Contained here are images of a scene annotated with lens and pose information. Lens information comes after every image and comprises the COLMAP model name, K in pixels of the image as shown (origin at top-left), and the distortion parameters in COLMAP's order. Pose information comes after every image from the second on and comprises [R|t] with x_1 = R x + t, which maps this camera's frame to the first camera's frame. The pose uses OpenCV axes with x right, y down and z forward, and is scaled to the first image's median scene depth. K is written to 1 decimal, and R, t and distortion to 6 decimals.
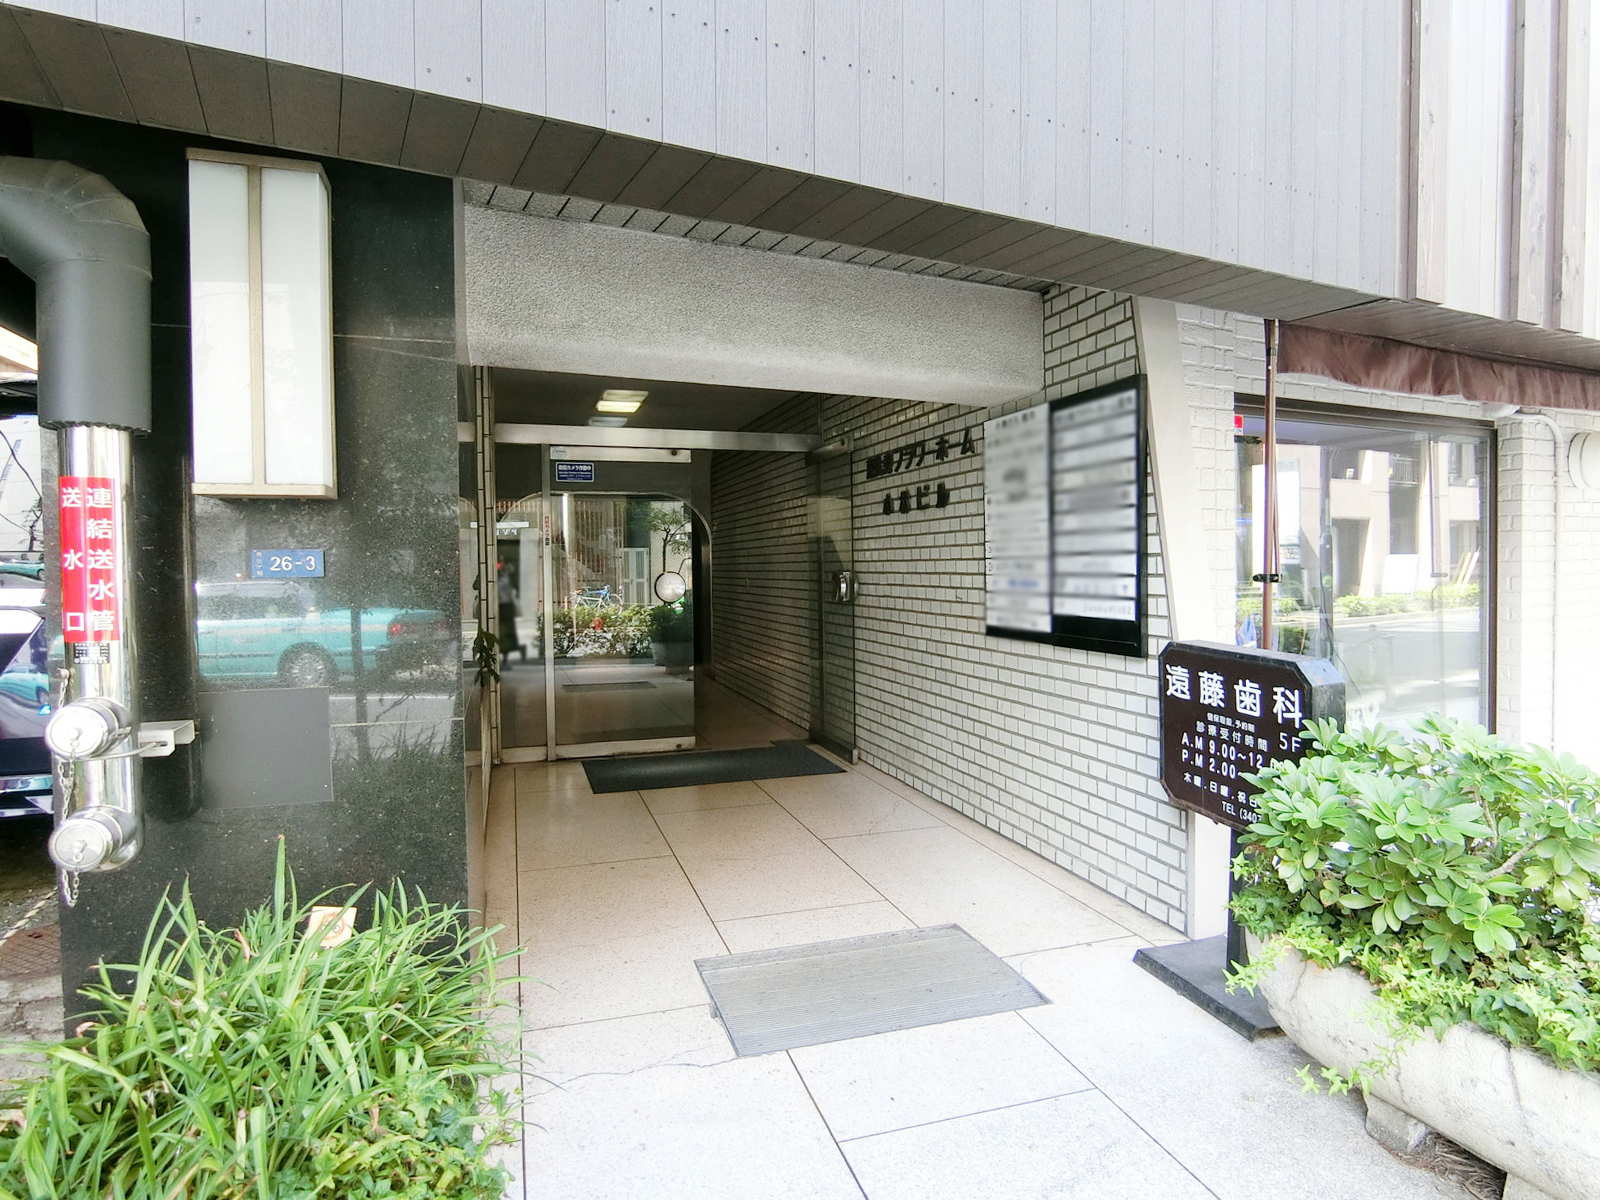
lens RADIAL K [[907.3, 0, 800.0], [0, 907.3, 600.0], [0, 0, 1]] dist [-0.000238, 0.000001]
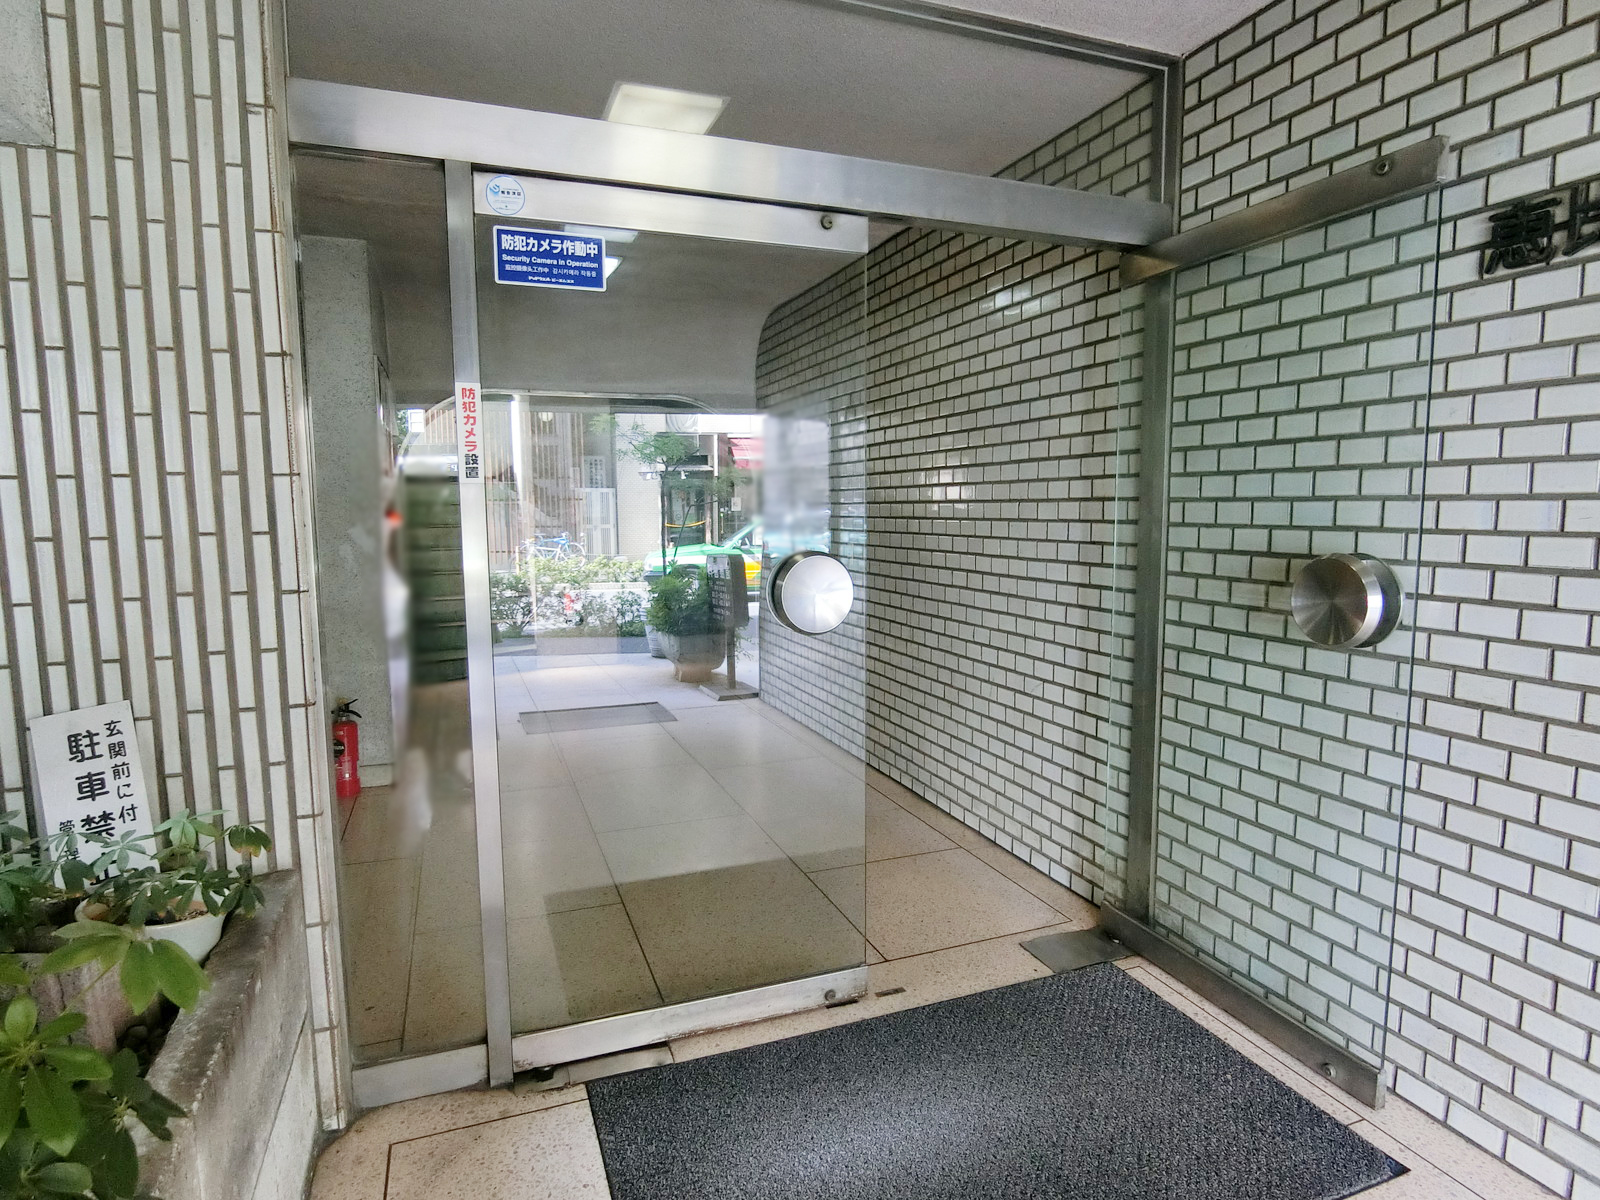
lens RADIAL K [[906.9, 0, 800.0], [0, 906.9, 600.0], [0, 0, 1]] dist [0.001532, 0.000821]
pose [[0.998701, -0.005040, 0.050709, -0.086015], [0.001726, 0.997871, 0.065188, -0.018815], [-0.050929, -0.065016, 0.996584, 0.320530]]
